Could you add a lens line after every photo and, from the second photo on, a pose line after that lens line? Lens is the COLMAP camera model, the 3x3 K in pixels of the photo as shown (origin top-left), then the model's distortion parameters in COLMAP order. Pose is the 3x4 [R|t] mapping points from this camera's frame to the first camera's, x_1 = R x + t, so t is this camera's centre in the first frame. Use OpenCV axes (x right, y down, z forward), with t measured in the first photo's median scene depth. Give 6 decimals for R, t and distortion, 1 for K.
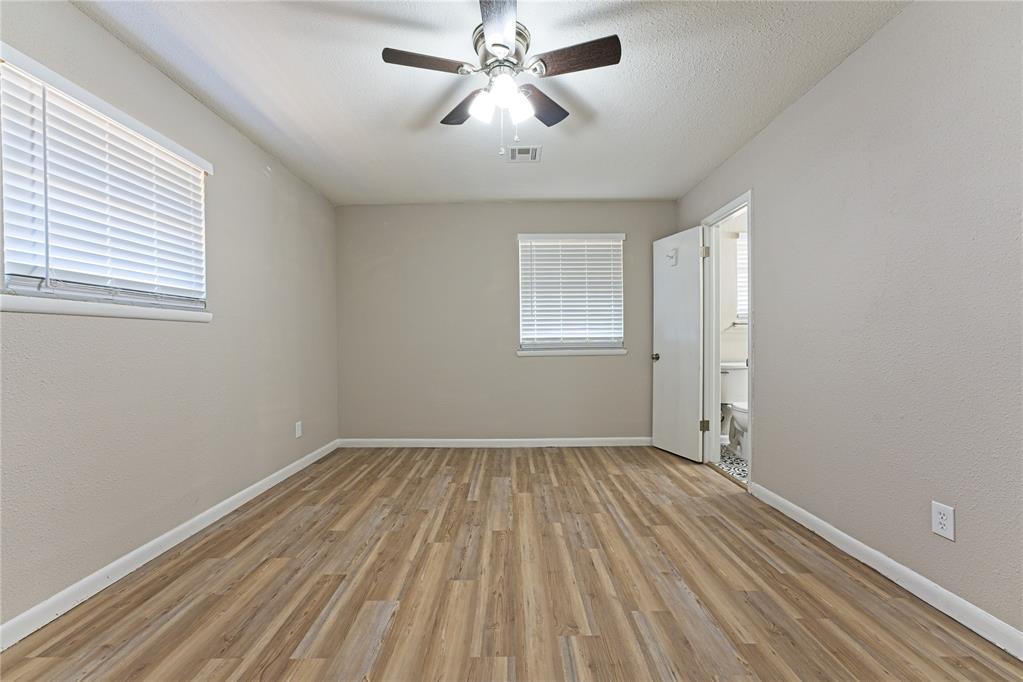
lens RADIAL K [[412.3, 0, 515.1], [0, 412.3, 339.5], [0, 0, 1]] dist [-0.013060, 0.004976]
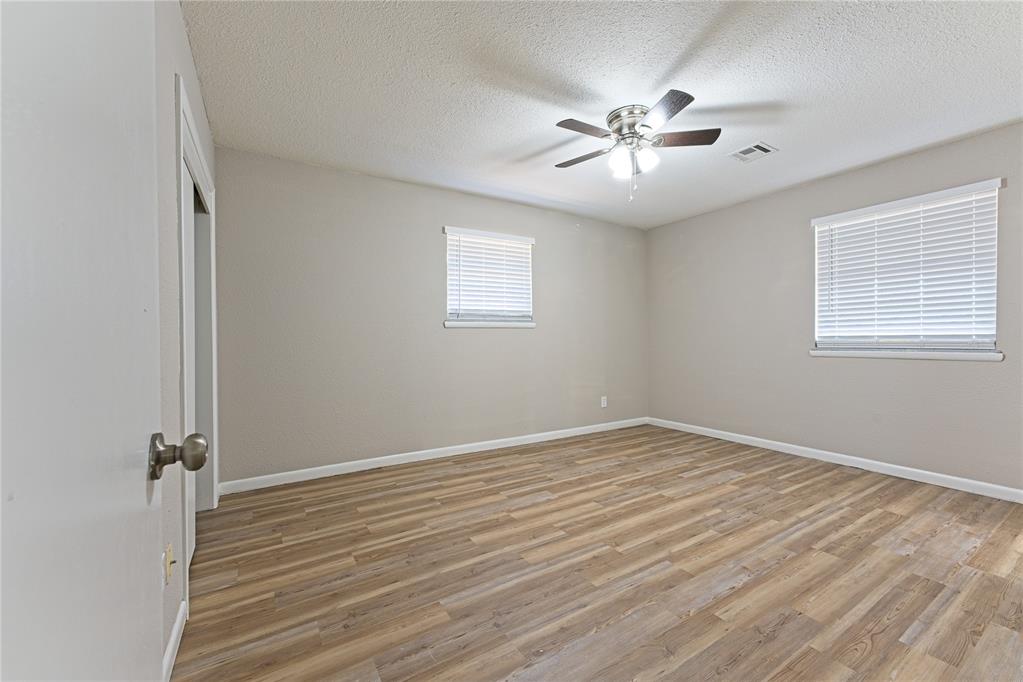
lens RADIAL K [[412.3, 0, 504.6], [0, 412.3, 340.1], [0, 0, 1]] dist [-0.013060, 0.004976]
pose [[0.529174, 0.011686, -0.848433, 0.668539], [0.004938, 0.999846, 0.016852, -0.021394], [0.848499, -0.013107, 0.529035, -0.045880]]
